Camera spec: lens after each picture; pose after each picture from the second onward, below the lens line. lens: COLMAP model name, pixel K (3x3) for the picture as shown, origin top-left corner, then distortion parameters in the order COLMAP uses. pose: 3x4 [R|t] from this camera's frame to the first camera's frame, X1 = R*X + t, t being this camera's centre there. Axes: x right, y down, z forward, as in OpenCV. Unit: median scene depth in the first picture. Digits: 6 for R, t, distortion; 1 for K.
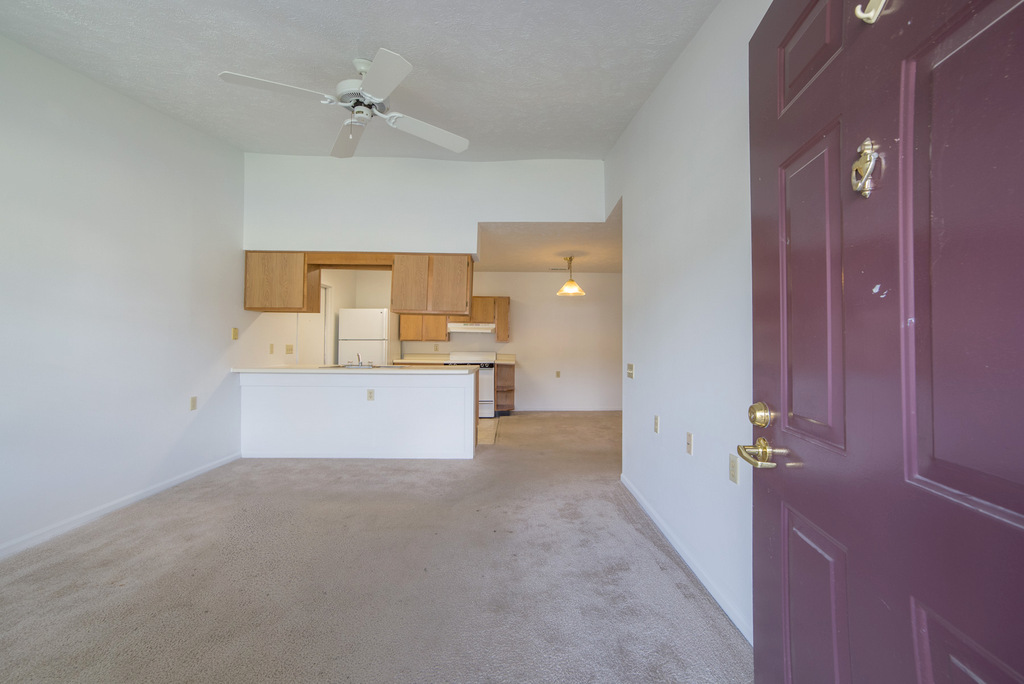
lens RADIAL K [[410.7, 0, 511.1], [0, 410.7, 331.2], [0, 0, 1]] dist [-0.080279, 0.026228]
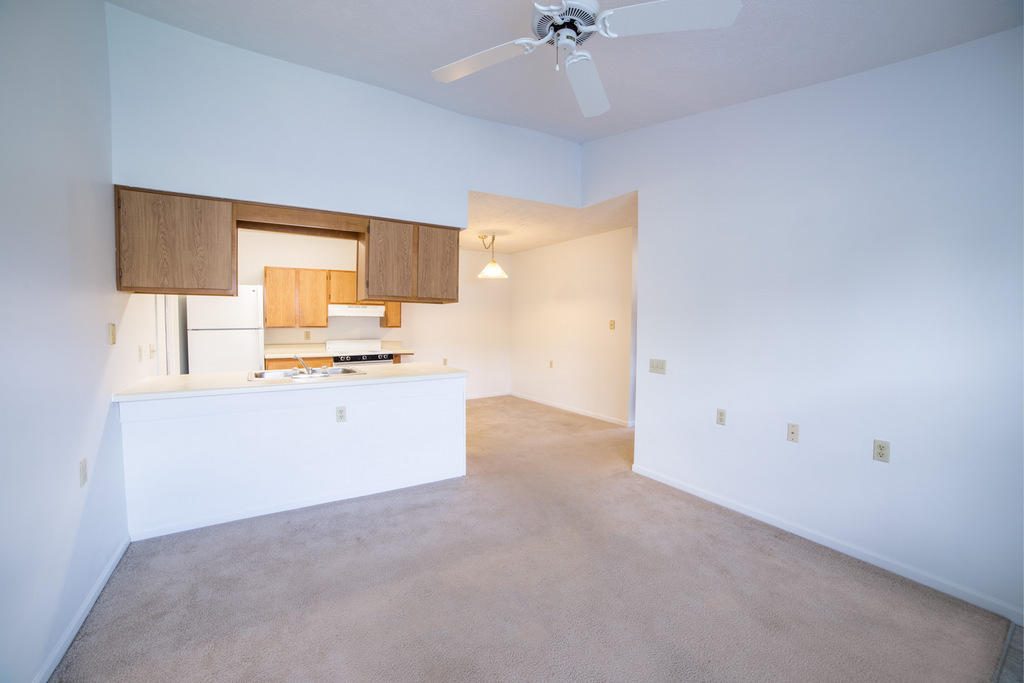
lens RADIAL K [[428.4, 0, 512.0], [0, 428.4, 341.5], [0, 0, 1]] dist [-0.061475, 0.000187]
pose [[0.866539, -0.026382, 0.498411, -0.423836], [-0.016738, 0.996504, 0.081847, -0.035595], [-0.498828, -0.079266, 0.863068, 0.196415]]
